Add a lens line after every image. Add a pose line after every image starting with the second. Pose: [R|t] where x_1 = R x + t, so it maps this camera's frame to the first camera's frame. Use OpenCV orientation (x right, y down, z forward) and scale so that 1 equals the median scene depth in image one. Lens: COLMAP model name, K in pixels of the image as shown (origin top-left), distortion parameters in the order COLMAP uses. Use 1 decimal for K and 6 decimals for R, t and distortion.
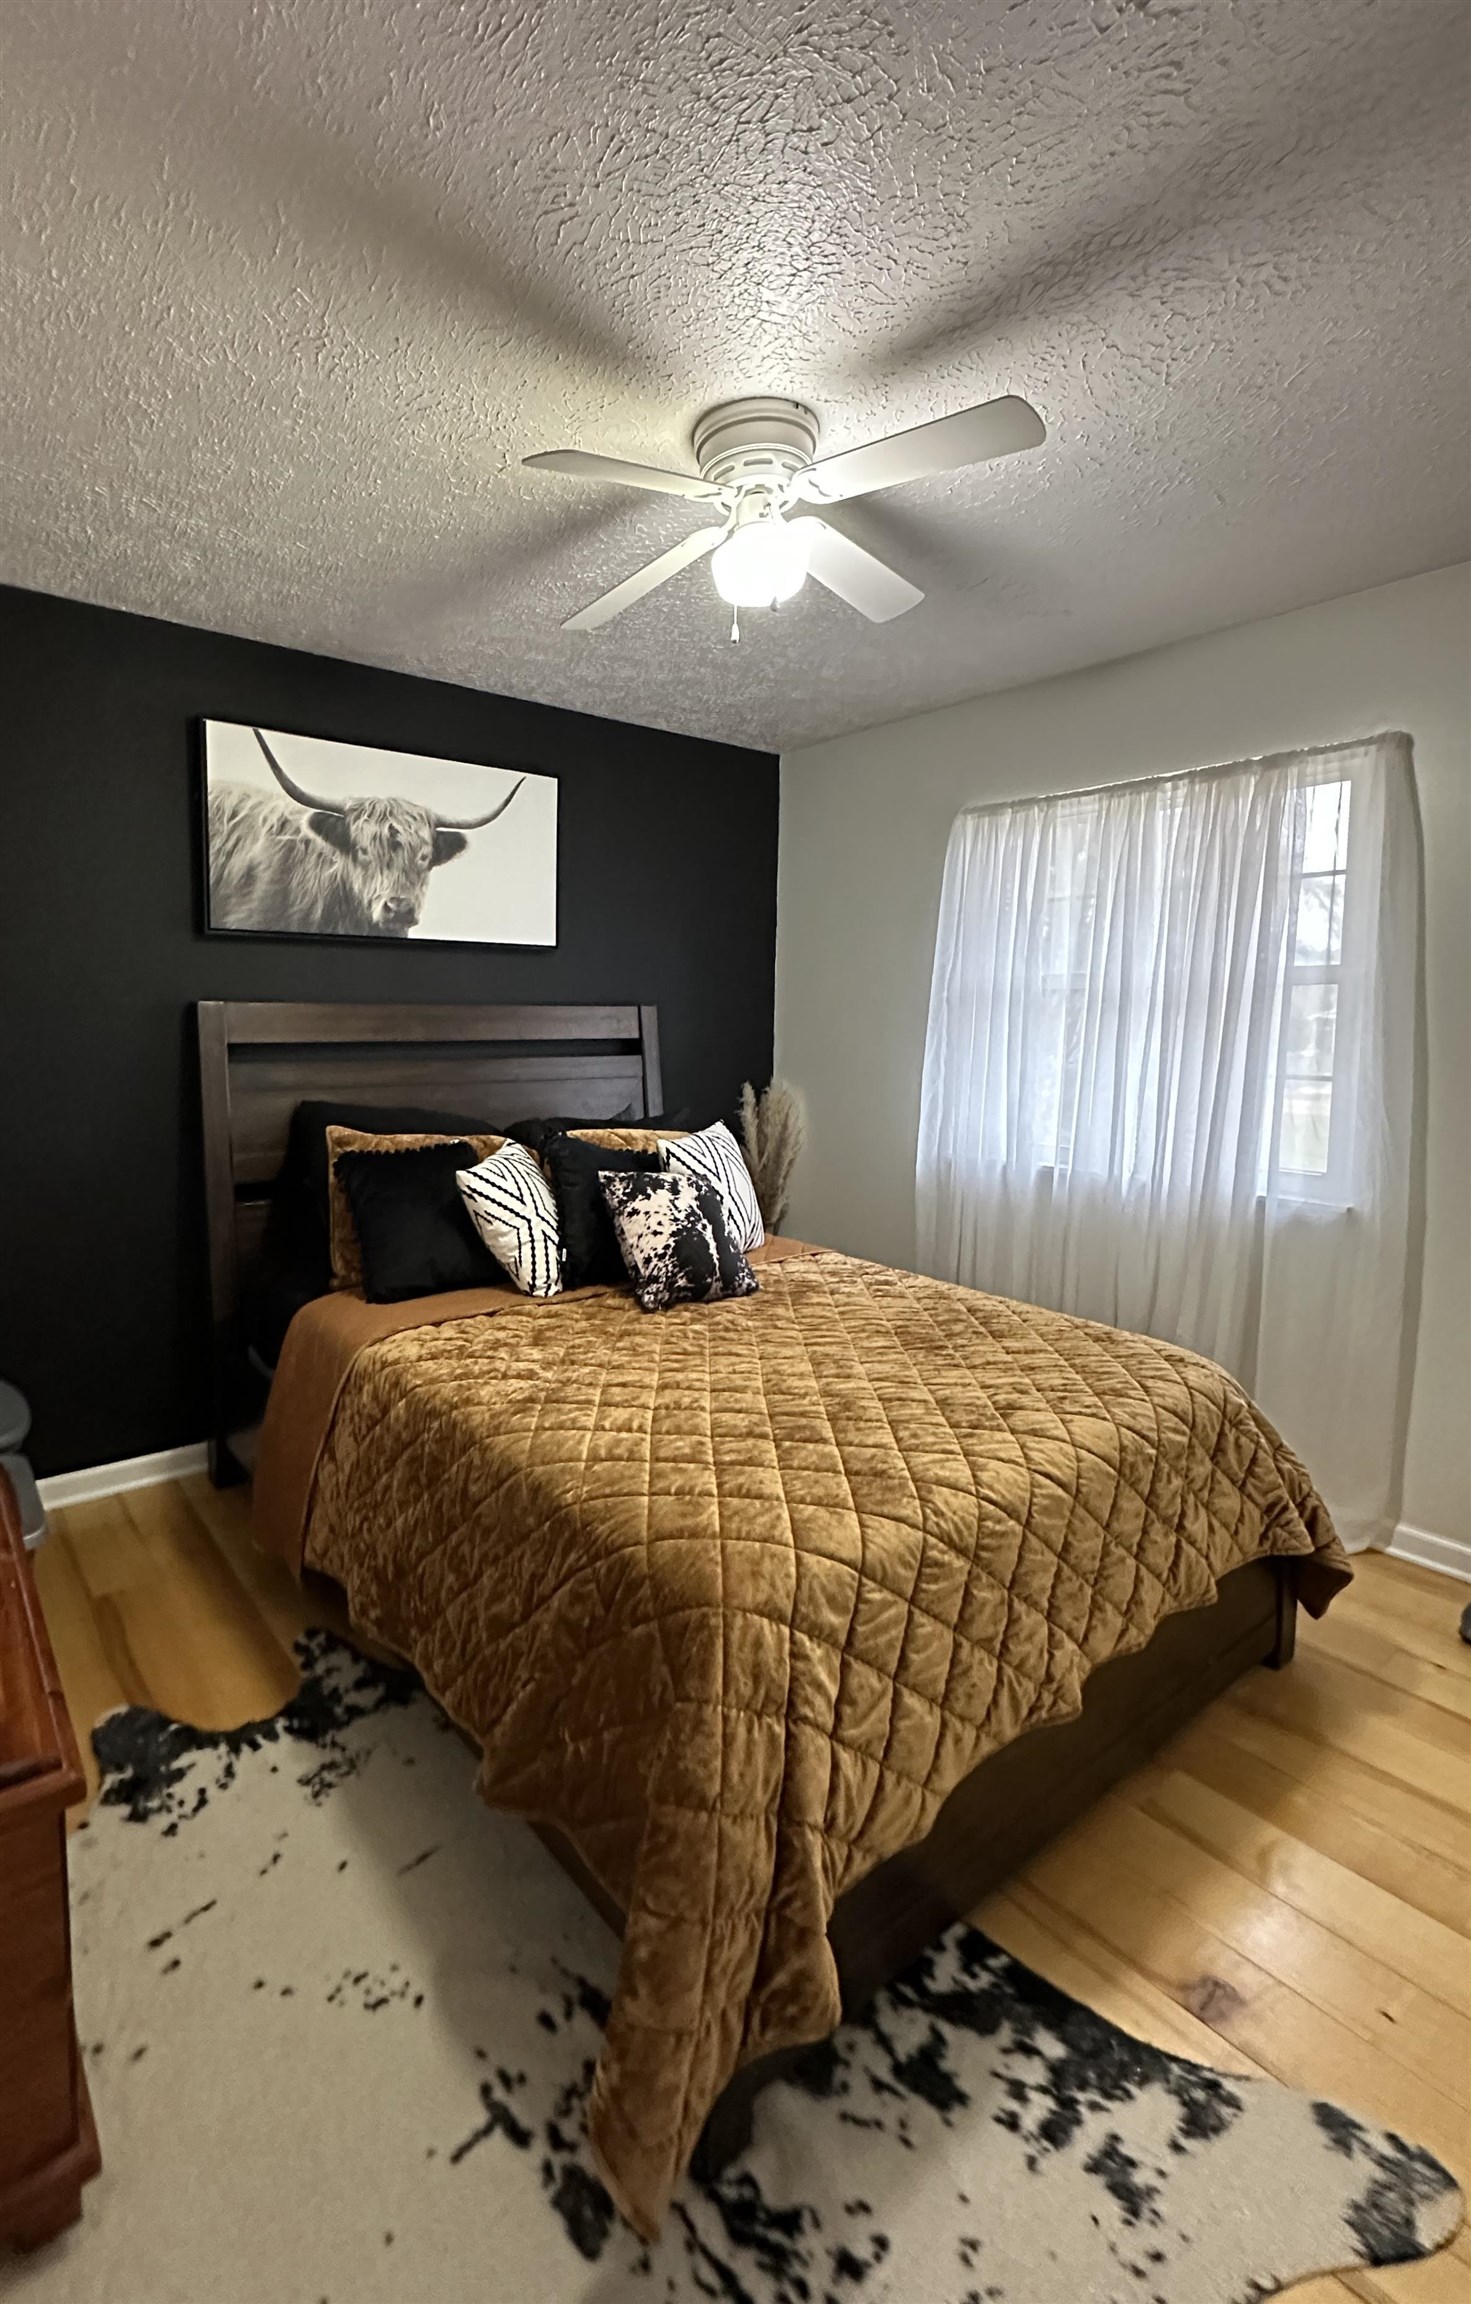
lens RADIAL K [[1041.8, 0, 735.5], [0, 1041.8, 1152.0], [0, 0, 1]] dist [-0.000008, -0.000051]
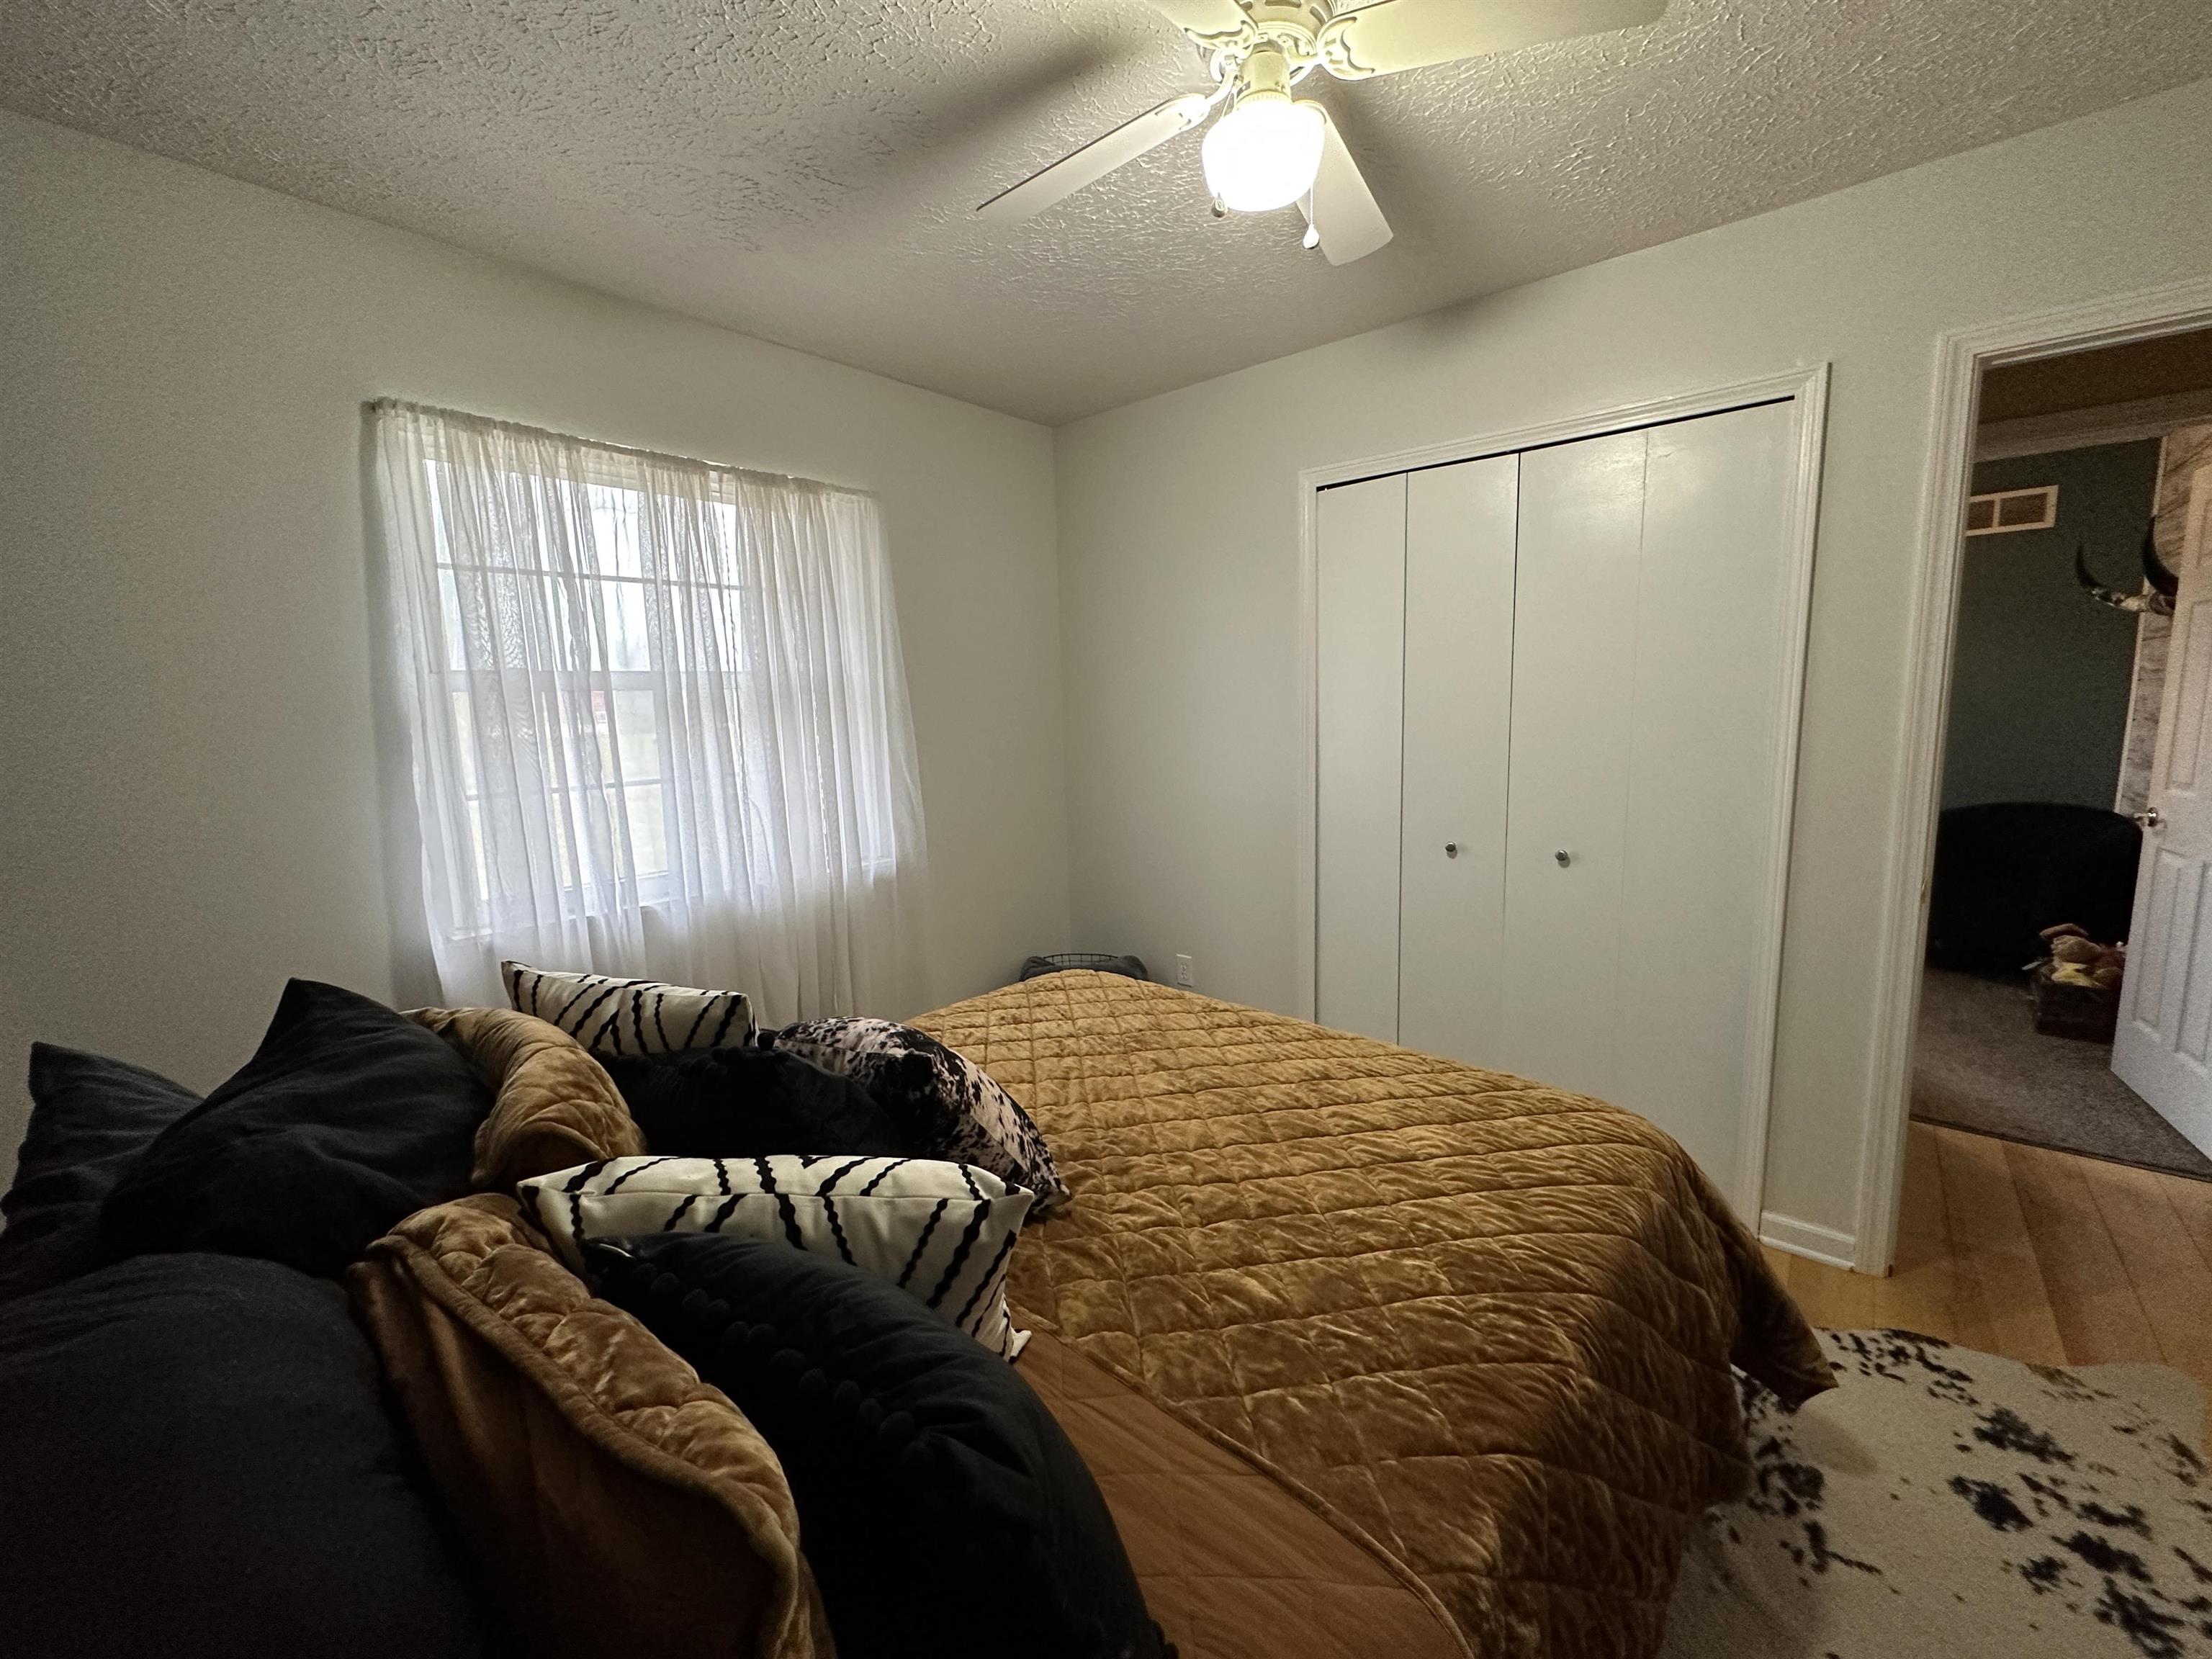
lens RADIAL K [[884.6, 0, 1106.0], [0, 884.6, 829.5], [0, 0, 1]] dist [0.000417, 0.000048]
pose [[-0.159265, -0.144375, 0.976622, -0.478807], [0.161823, 0.972051, 0.170089, -0.126386], [-0.973883, 0.185129, -0.131451, 0.858208]]
